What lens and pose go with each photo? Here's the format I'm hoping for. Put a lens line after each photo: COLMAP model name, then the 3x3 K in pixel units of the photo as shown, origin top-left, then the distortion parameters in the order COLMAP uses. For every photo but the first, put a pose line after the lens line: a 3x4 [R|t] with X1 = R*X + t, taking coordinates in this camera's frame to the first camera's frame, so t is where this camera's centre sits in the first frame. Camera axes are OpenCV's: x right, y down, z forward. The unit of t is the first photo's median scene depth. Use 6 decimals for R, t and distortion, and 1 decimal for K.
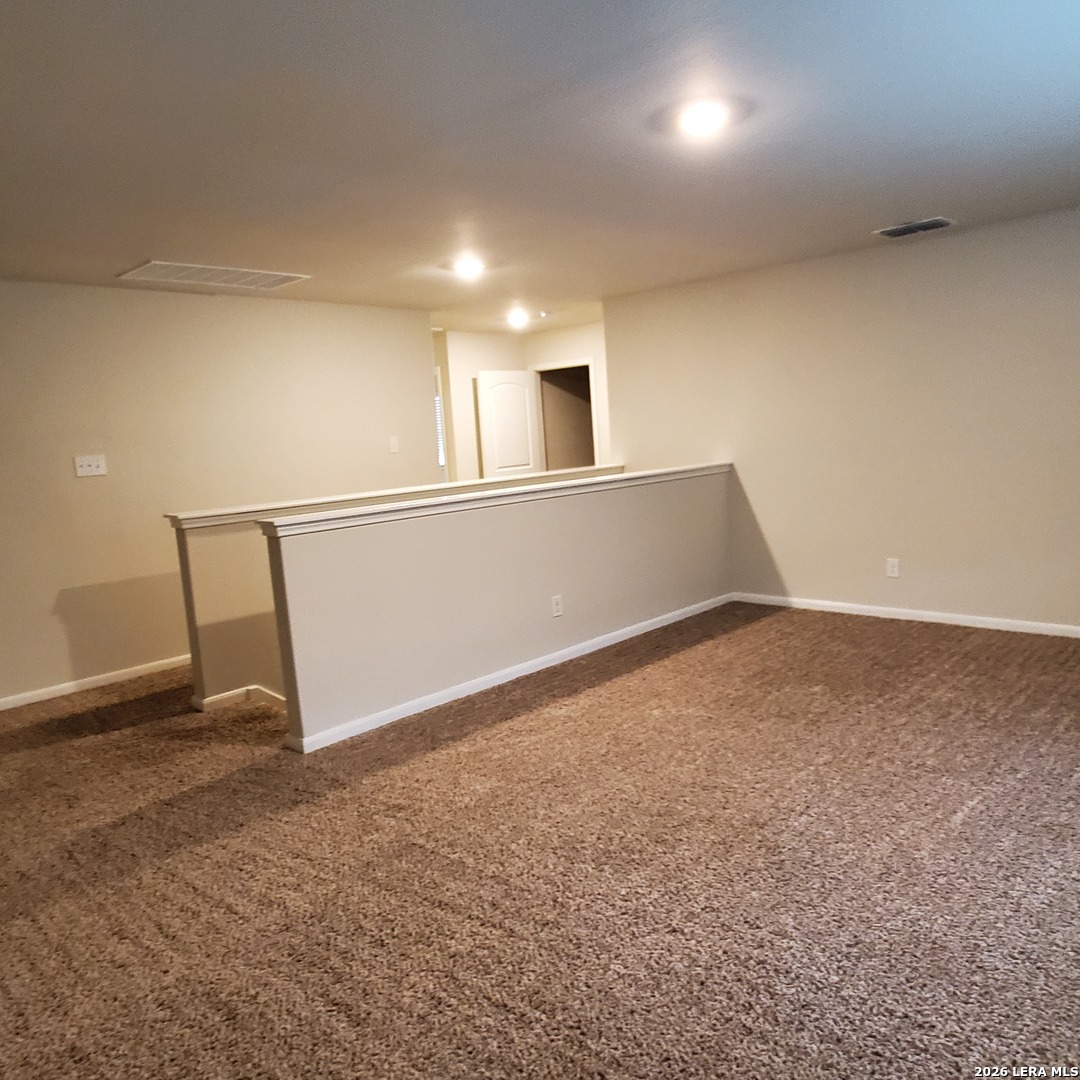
lens RADIAL K [[837.7, 0, 536.5], [0, 837.7, 541.1], [0, 0, 1]] dist [0.013833, -0.018505]
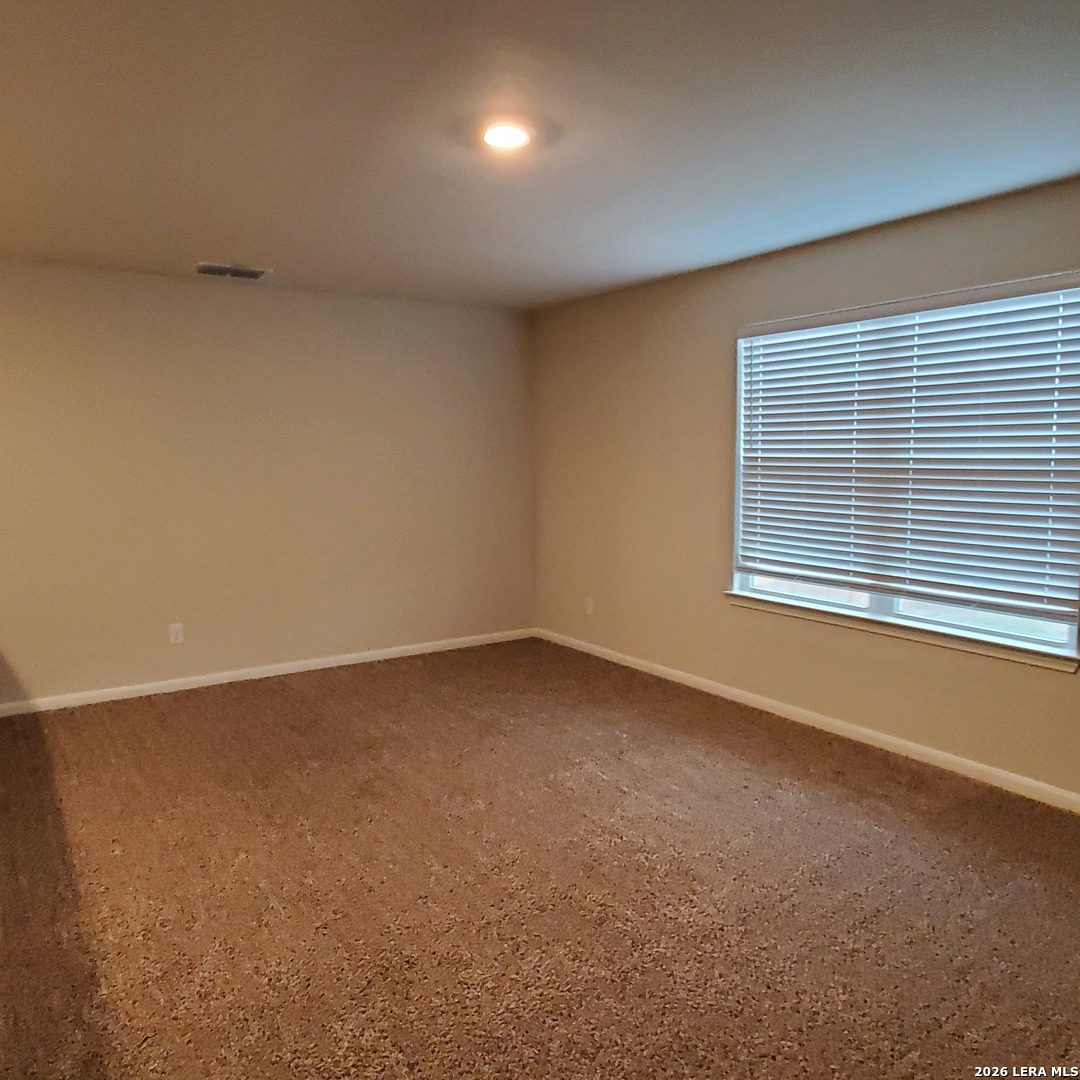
lens RADIAL K [[837.7, 0, 536.0], [0, 837.7, 540.8], [0, 0, 1]] dist [0.013833, -0.018505]
pose [[0.242059, -0.046806, 0.969132, -0.410531], [0.125899, 0.991906, 0.016460, -0.039259], [-0.962059, 0.118029, 0.245993, 0.469137]]
